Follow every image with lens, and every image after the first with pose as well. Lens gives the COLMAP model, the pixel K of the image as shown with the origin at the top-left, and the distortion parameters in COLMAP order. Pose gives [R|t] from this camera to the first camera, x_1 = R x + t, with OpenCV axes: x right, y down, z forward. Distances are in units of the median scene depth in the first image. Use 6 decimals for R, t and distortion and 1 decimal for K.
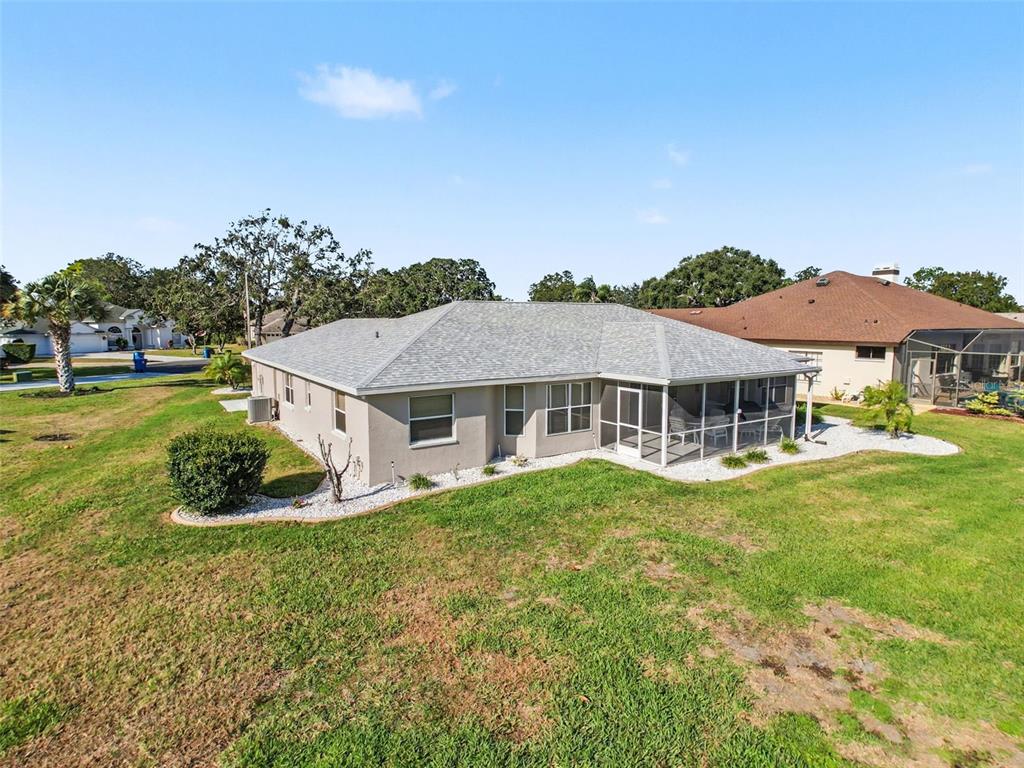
lens RADIAL K [[556.4, 0, 513.3], [0, 556.4, 382.3], [0, 0, 1]] dist [0.018193, -0.003012]
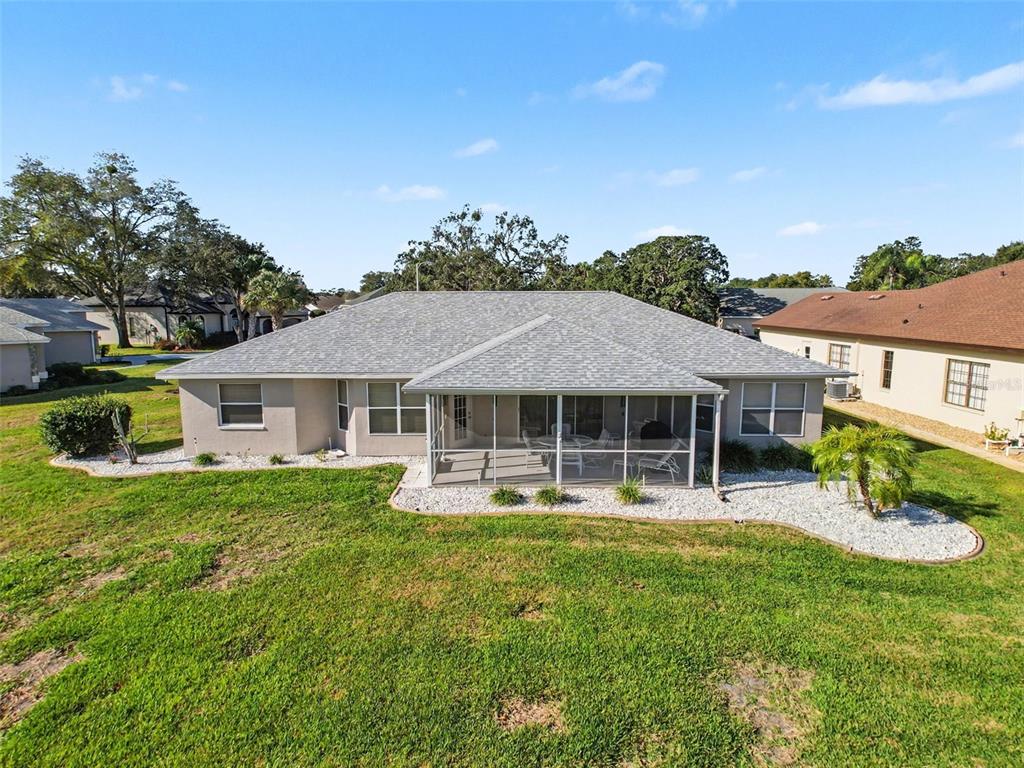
lens RADIAL K [[556.4, 0, 510.7], [0, 556.4, 383.1], [0, 0, 1]] dist [0.018193, -0.003012]
pose [[0.831708, 0.079501, -0.549492, 0.797638], [-0.059311, 0.996754, 0.054438, -0.060695], [0.552036, -0.012686, 0.833724, 0.336049]]
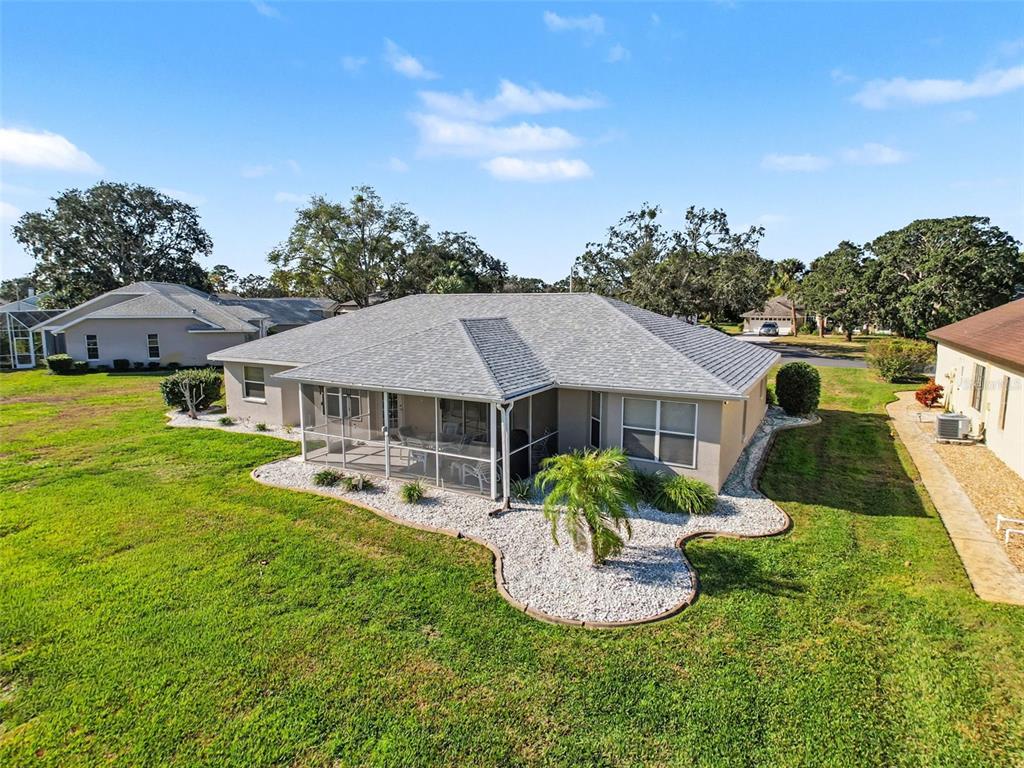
lens RADIAL K [[556.4, 0, 514.5], [0, 556.4, 382.4], [0, 0, 1]] dist [0.018193, -0.003012]
pose [[0.468263, 0.127318, -0.874368, 1.252544], [-0.097239, 0.990979, 0.092222, -0.116567], [0.878222, 0.041838, 0.476419, 0.807750]]
